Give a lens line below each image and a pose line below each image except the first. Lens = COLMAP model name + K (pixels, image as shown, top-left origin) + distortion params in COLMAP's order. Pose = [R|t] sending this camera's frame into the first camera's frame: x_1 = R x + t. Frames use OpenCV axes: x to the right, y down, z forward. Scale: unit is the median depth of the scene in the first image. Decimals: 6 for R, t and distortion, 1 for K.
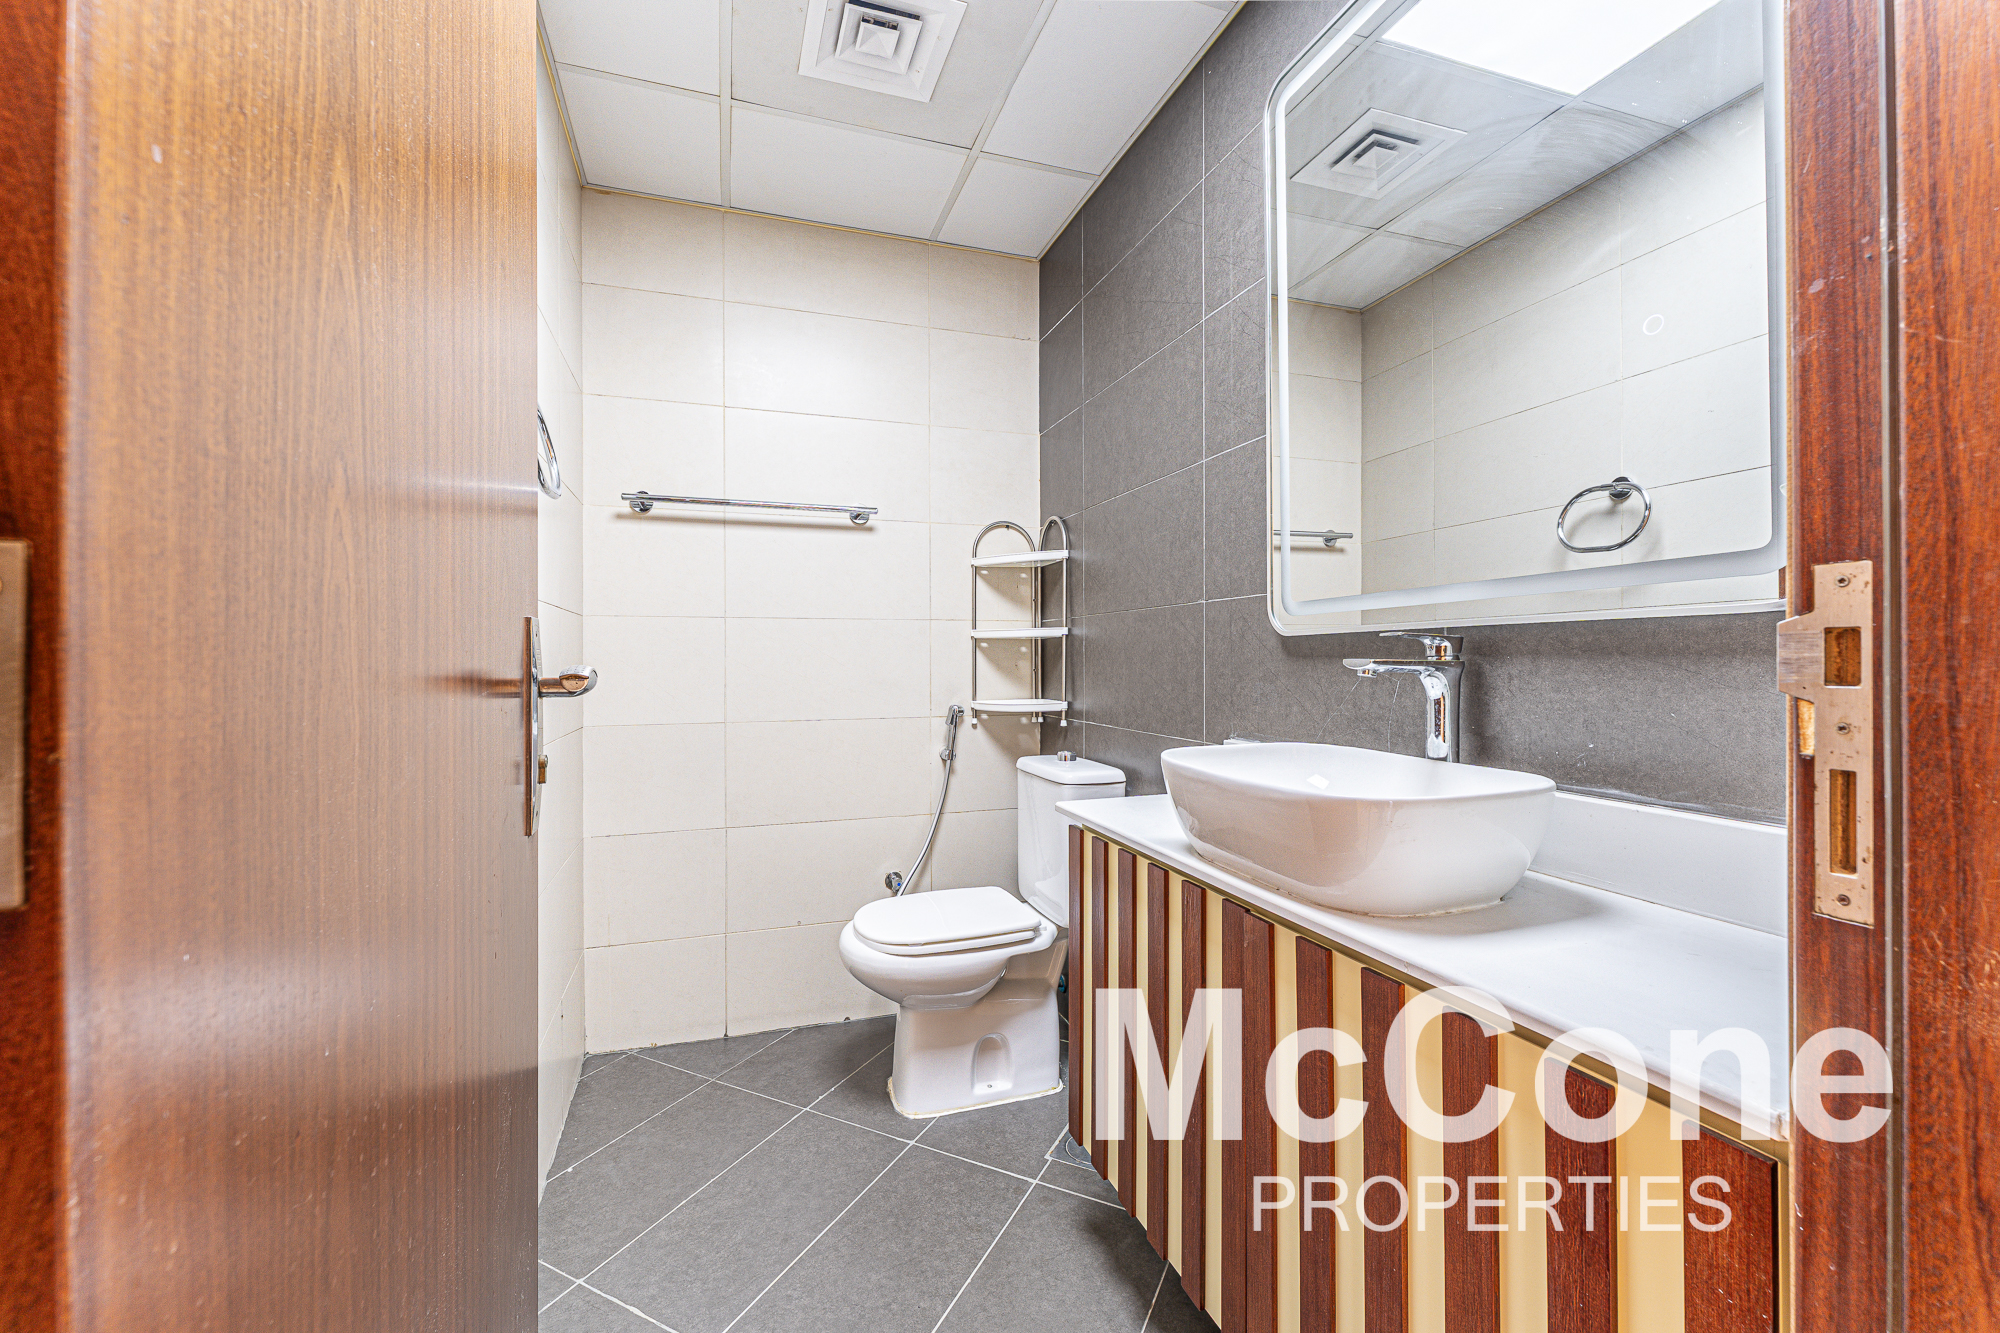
lens RADIAL K [[804.3, 0, 997.8], [0, 804.3, 661.8], [0, 0, 1]] dist [0.000320, -0.000226]
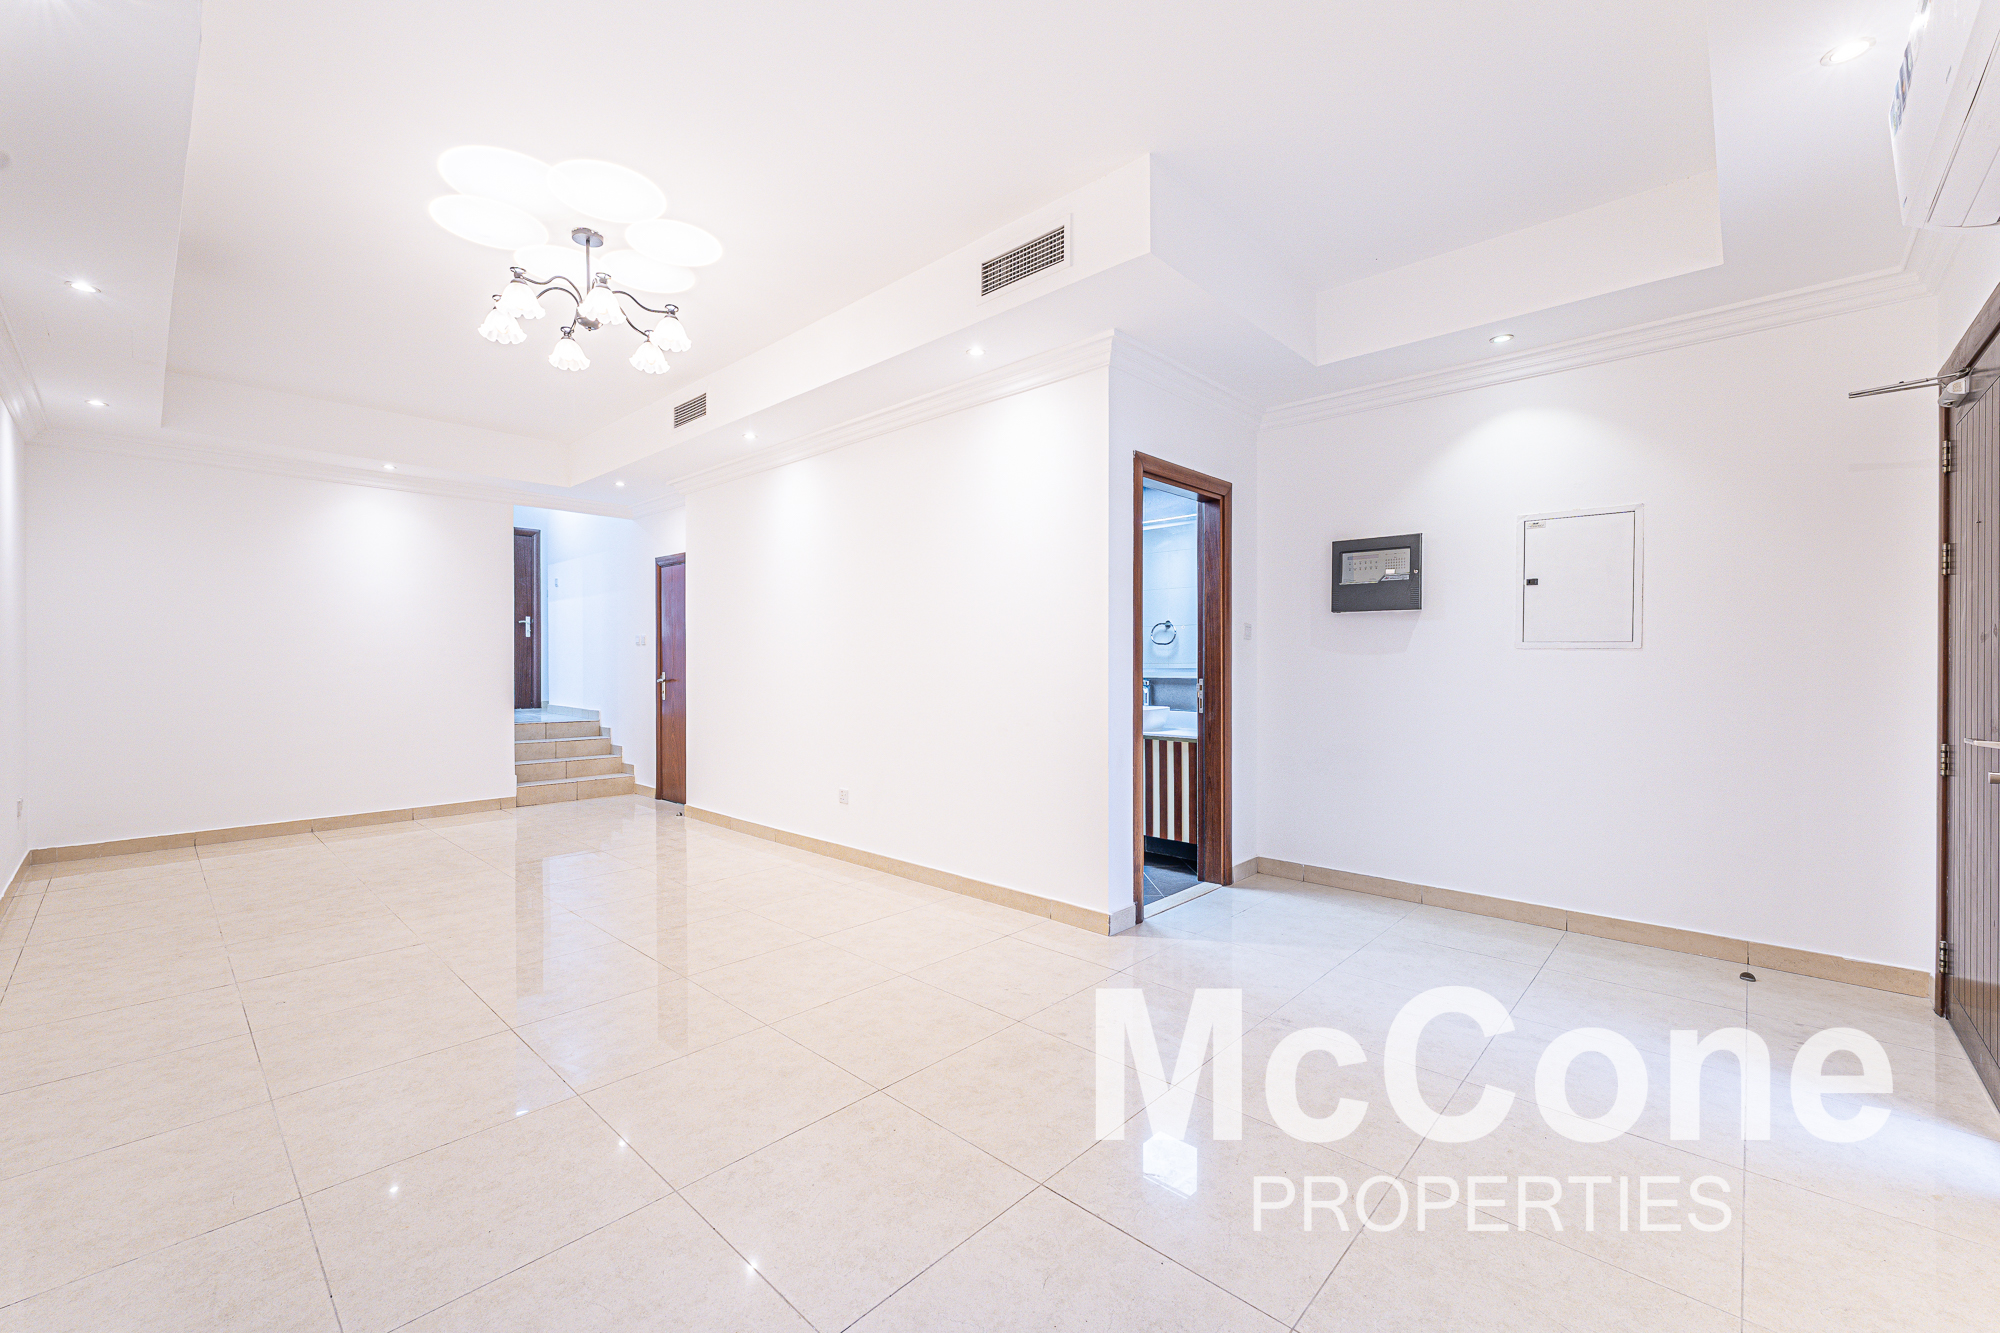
lens RADIAL K [[804.3, 0, 1000.3], [0, 804.3, 664.7], [0, 0, 1]] dist [0.000320, -0.000226]
pose [[0.880894, -0.004978, 0.473288, -2.567541], [0.001950, 0.999974, 0.006889, -0.160169], [-0.473310, -0.005145, 0.880881, -2.900051]]
